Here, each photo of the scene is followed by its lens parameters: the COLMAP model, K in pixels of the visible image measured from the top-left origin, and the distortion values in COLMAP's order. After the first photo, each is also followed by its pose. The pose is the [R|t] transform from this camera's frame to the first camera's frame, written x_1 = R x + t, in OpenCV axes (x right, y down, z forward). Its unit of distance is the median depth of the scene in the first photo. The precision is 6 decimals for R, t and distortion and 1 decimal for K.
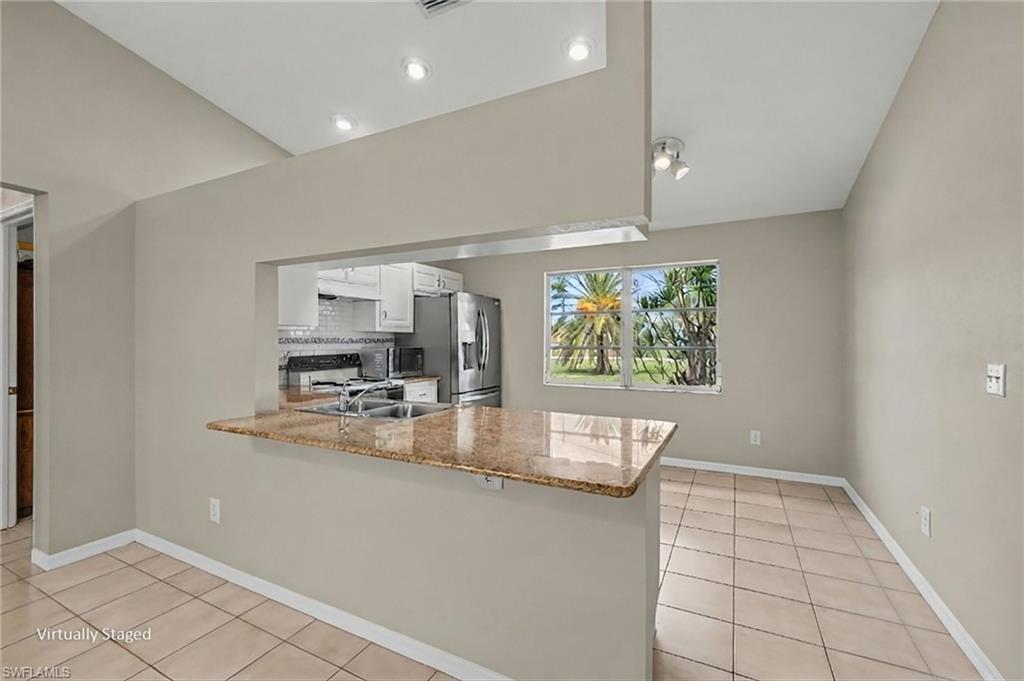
lens RADIAL K [[442.3, 0, 502.5], [0, 442.3, 339.1], [0, 0, 1]] dist [-0.002388, 0.000755]
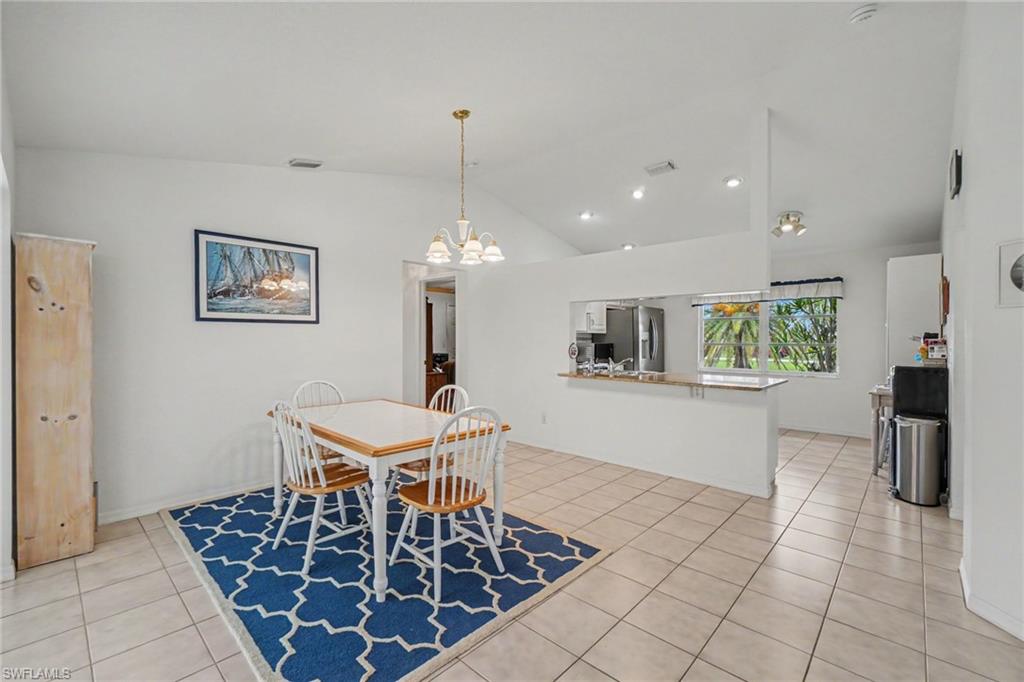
lens RADIAL K [[442.3, 0, 514.4], [0, 442.3, 341.1], [0, 0, 1]] dist [-0.002388, 0.000755]
pose [[0.968527, 0.002648, -0.248895, -0.129766], [-0.001173, 0.999981, 0.006077, 0.002735], [0.248907, -0.005594, 0.968511, -0.527667]]
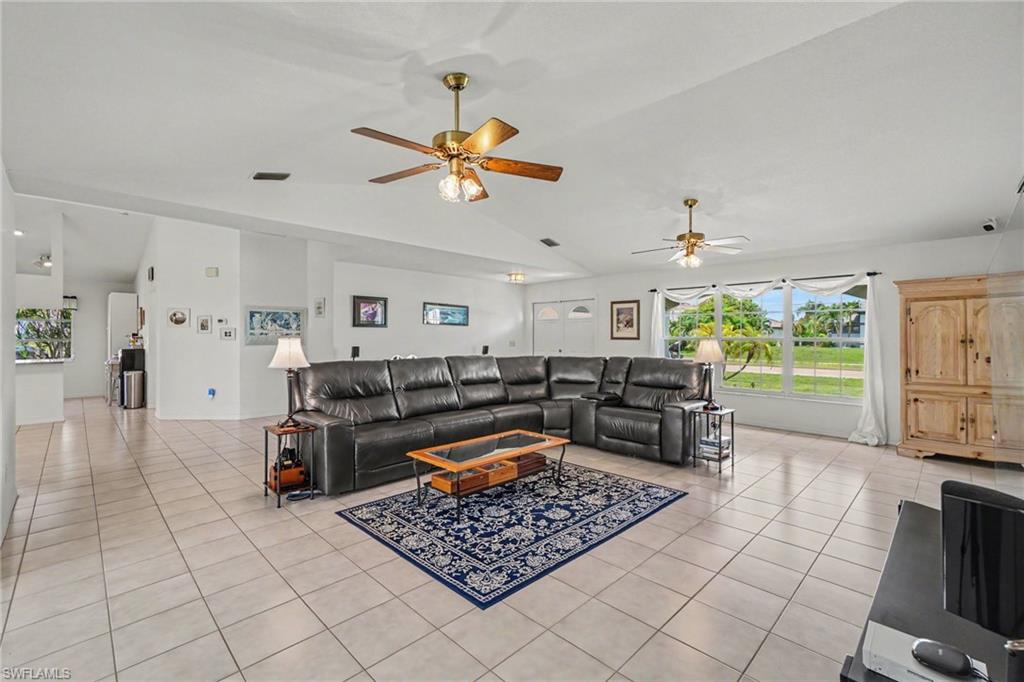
lens RADIAL K [[442.3, 0, 505.3], [0, 442.3, 336.9], [0, 0, 1]] dist [-0.002388, 0.000755]
pose [[0.314610, 0.008047, 0.949187, -0.782144], [-0.007352, 0.999955, -0.006040, 0.005499], [-0.949192, -0.005078, 0.314655, -1.474424]]
